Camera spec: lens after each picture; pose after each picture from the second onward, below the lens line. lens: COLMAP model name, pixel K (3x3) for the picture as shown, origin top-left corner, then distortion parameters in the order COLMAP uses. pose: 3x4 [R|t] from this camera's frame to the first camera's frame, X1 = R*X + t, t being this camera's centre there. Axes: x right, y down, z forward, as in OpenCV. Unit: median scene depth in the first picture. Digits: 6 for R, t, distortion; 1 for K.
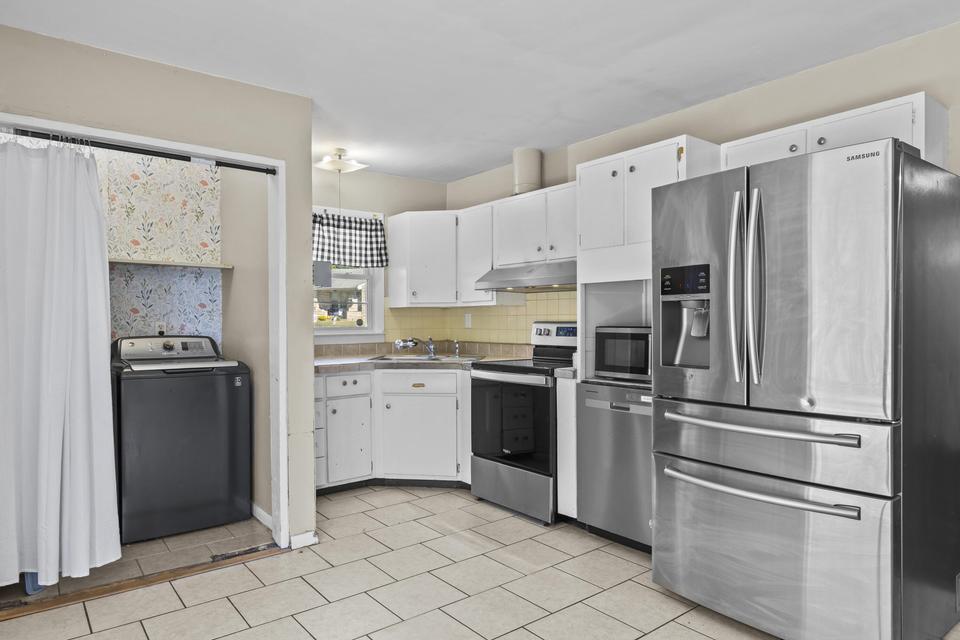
lens RADIAL K [[618.2, 0, 477.1], [0, 618.2, 328.6], [0, 0, 1]] dist [0.003803, 0.001978]
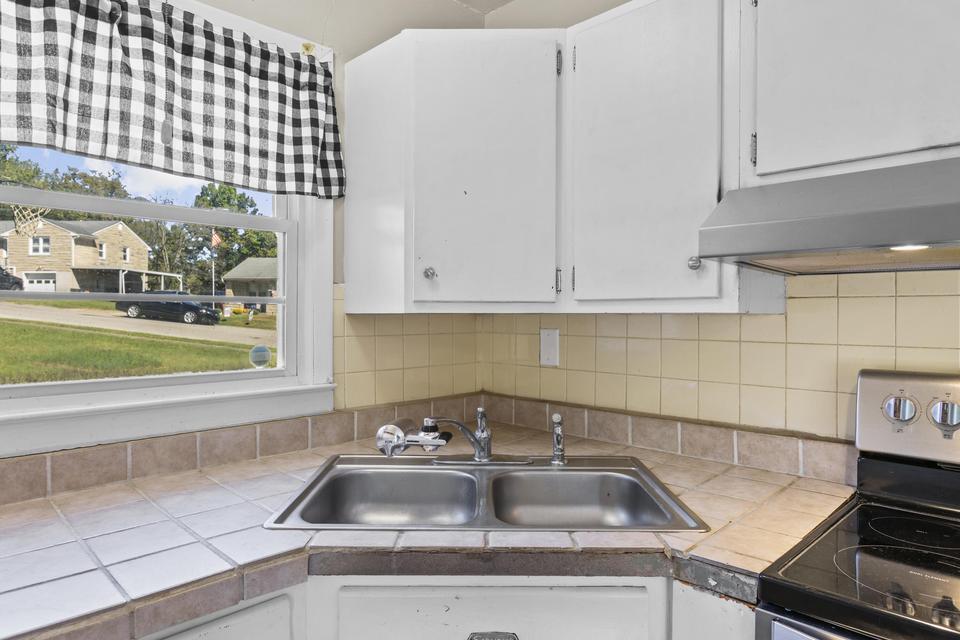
lens RADIAL K [[590.3, 0, 475.8], [0, 590.3, 313.3], [0, 0, 1]] dist [0.002992, -0.001223]
pose [[0.991349, 0.007134, 0.131056, -0.134427], [-0.005300, 0.999883, -0.014343, -0.035138], [-0.131143, 0.013524, 0.991271, 0.776408]]
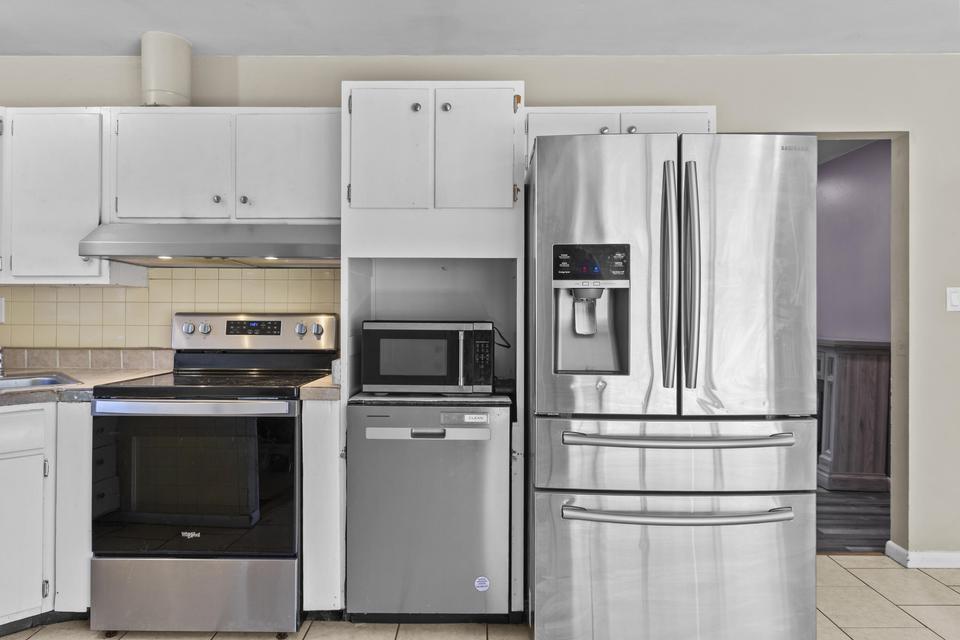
lens RADIAL K [[590.3, 0, 475.8], [0, 590.3, 313.3], [0, 0, 1]] dist [0.002992, -0.001223]
pose [[0.617871, 0.006234, 0.786255, -0.204734], [0.002803, 0.999945, -0.010131, -0.004074], [-0.786274, 0.008464, 0.617820, 0.398604]]
